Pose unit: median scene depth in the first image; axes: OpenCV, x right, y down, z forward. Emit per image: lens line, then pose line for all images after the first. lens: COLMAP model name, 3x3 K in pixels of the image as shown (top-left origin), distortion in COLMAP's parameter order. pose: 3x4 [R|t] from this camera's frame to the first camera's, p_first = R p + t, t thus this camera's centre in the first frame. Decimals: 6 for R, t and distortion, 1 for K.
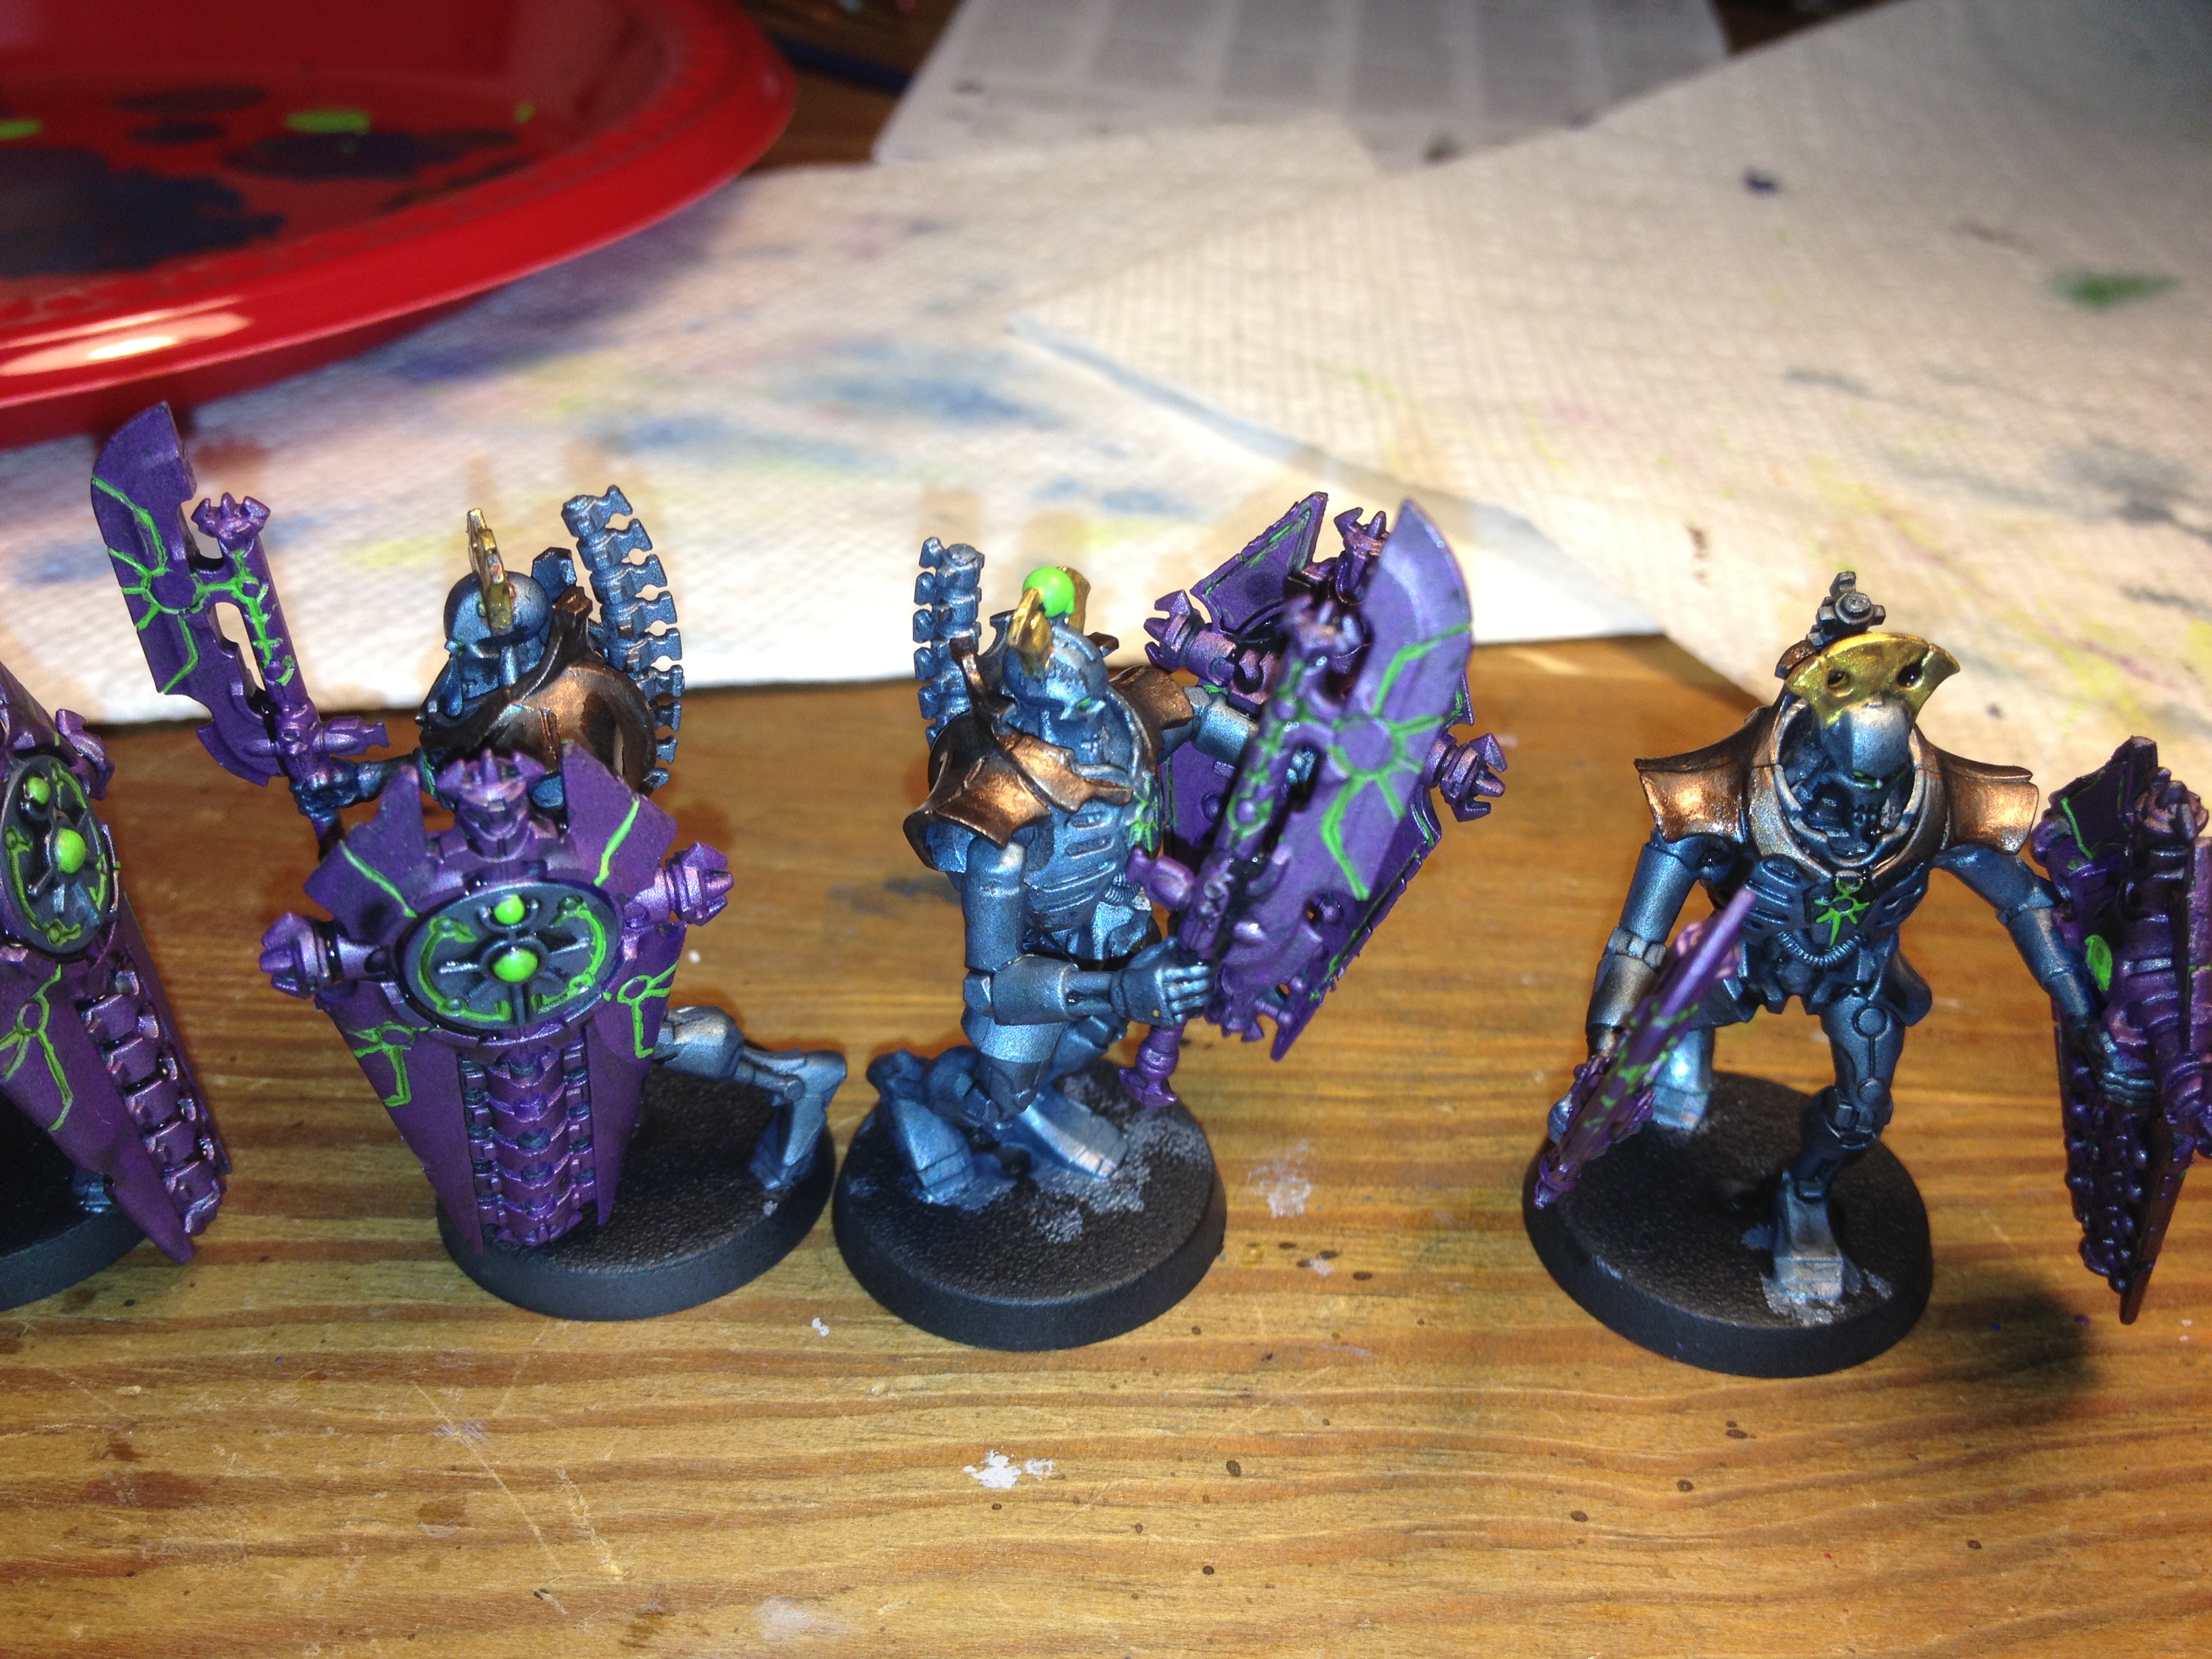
lens RADIAL K [[2257.2, 0, 1106.0], [0, 2257.2, 832.9], [0, 0, 1]] dist [-0.016831, 0.000000]
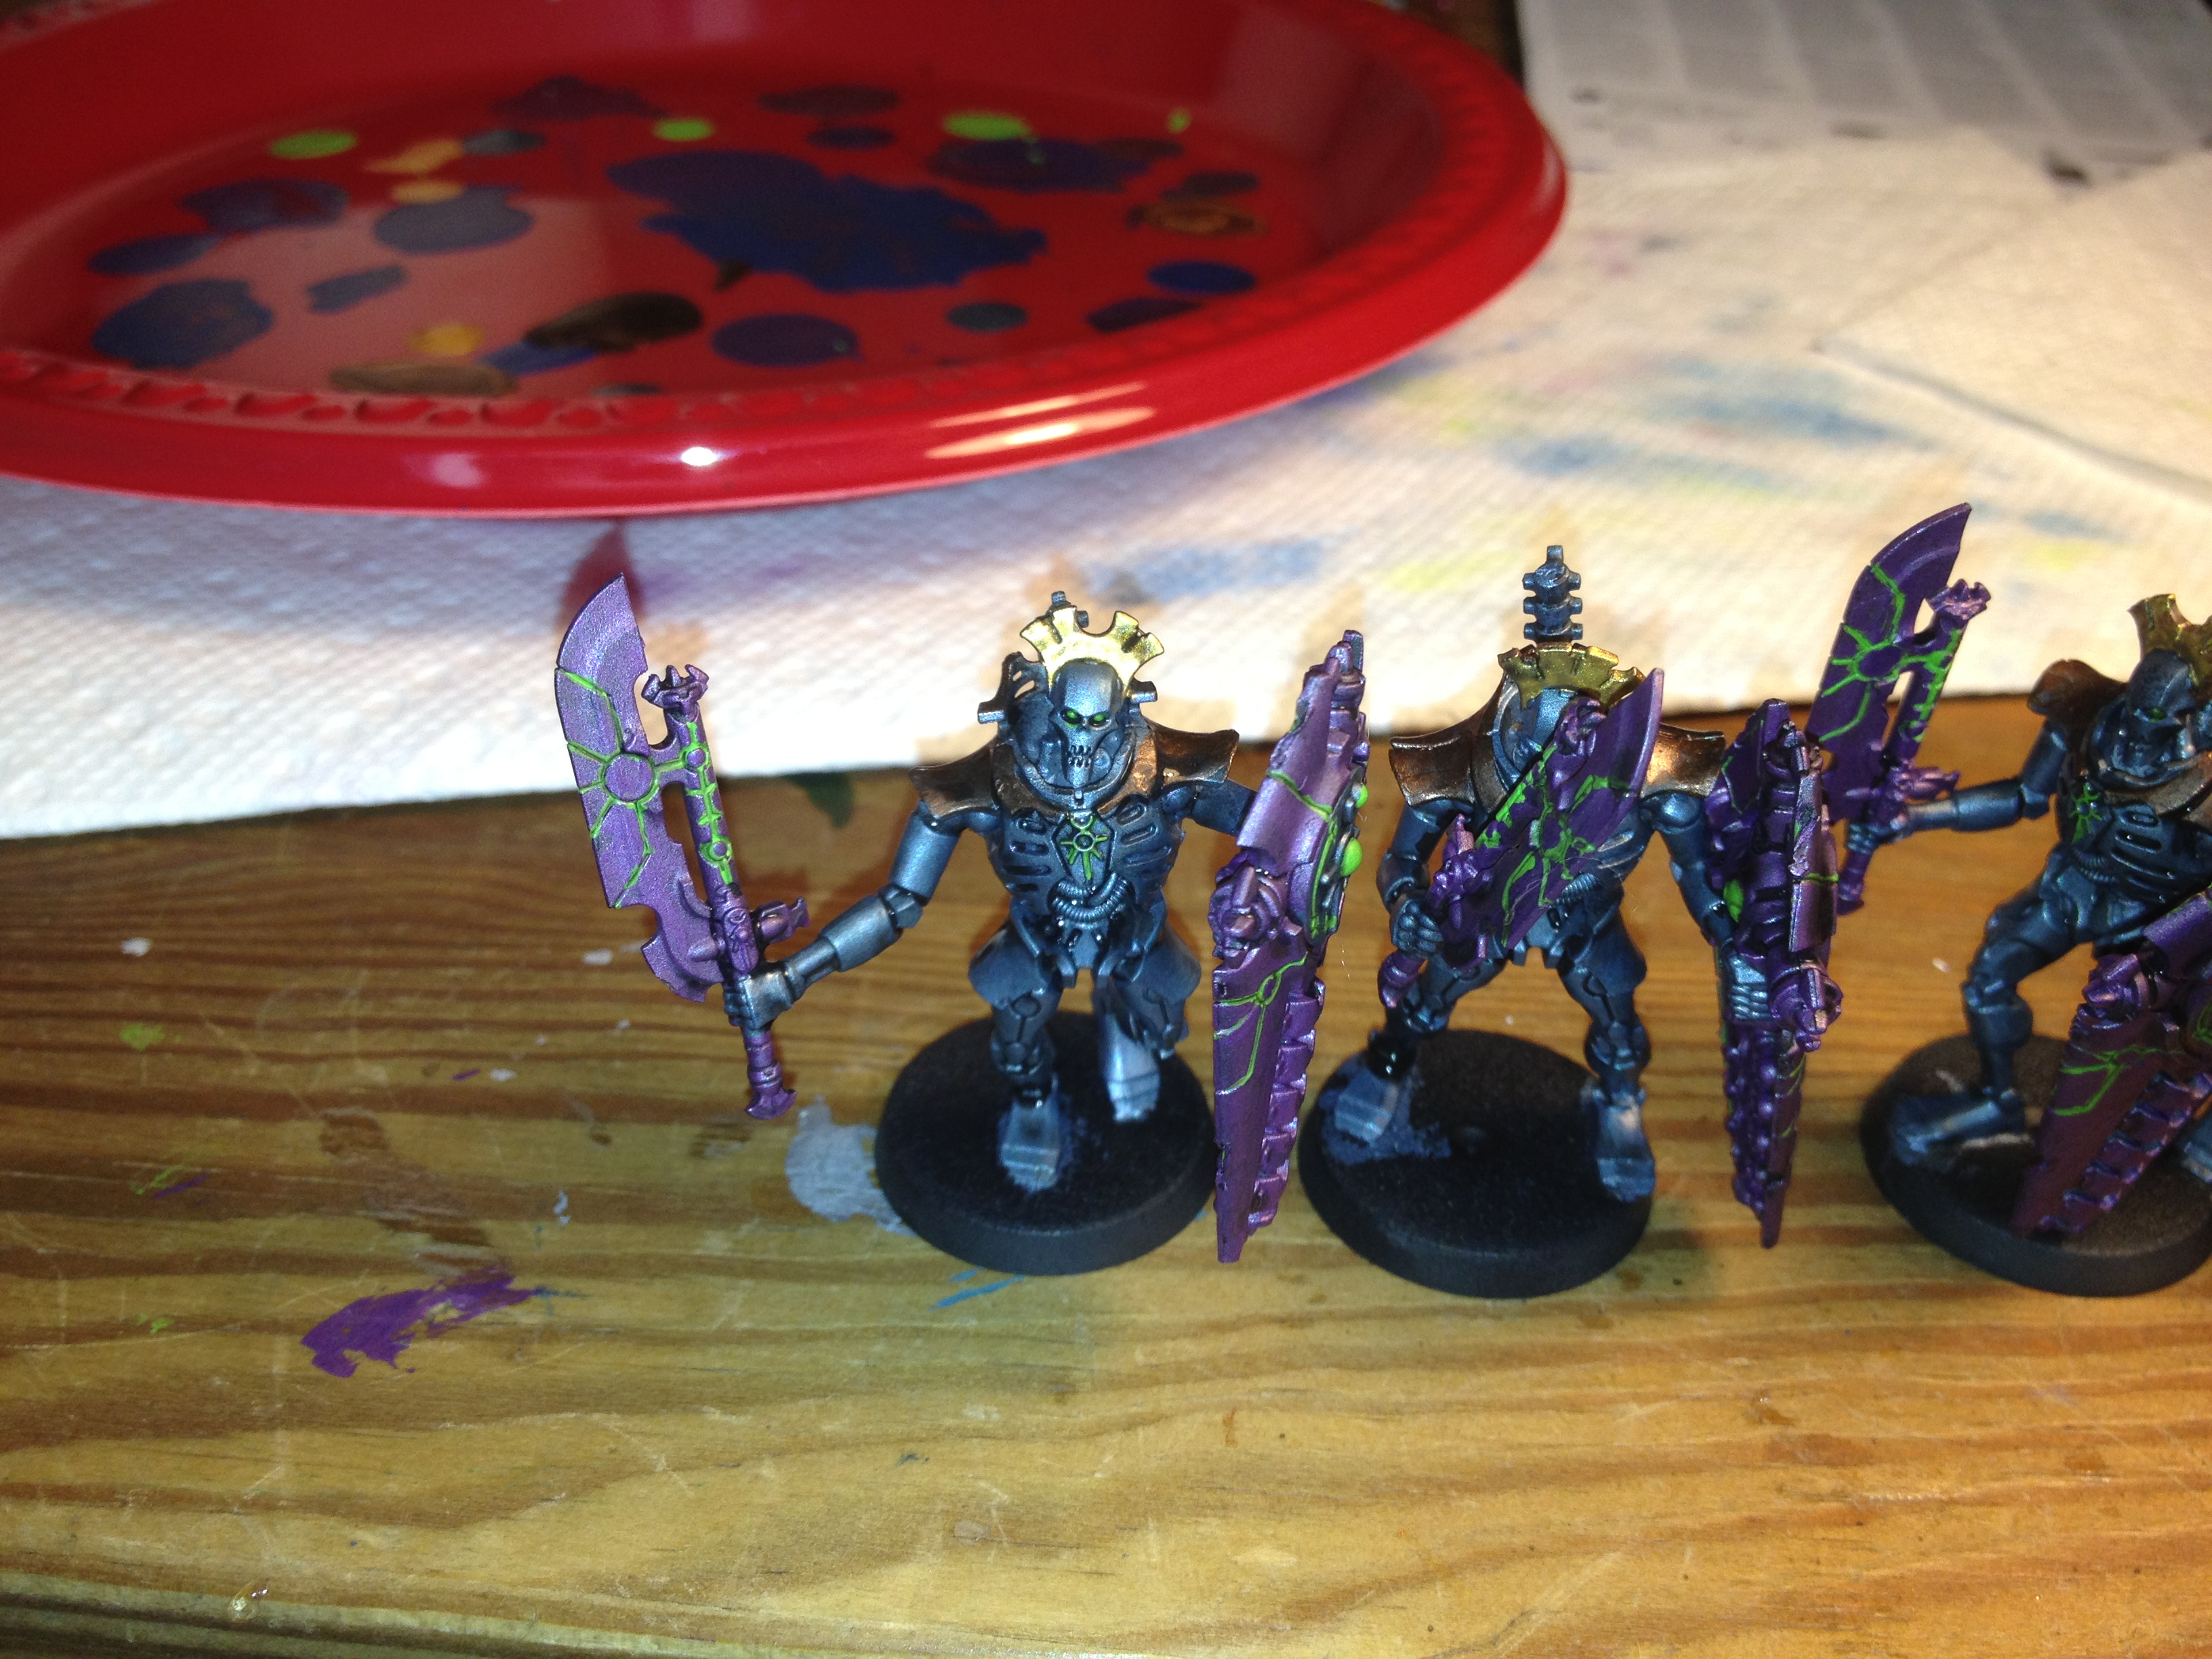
lens RADIAL K [[2257.2, 0, 1106.0], [0, 2257.2, 826.3], [0, 0, 1]] dist [-0.016831, 0.000000]
pose [[0.999963, -0.000056, 0.008610, -0.392955], [-0.000155, 0.999698, 0.024589, -0.025208], [-0.008609, -0.024590, 0.999661, -0.062897]]
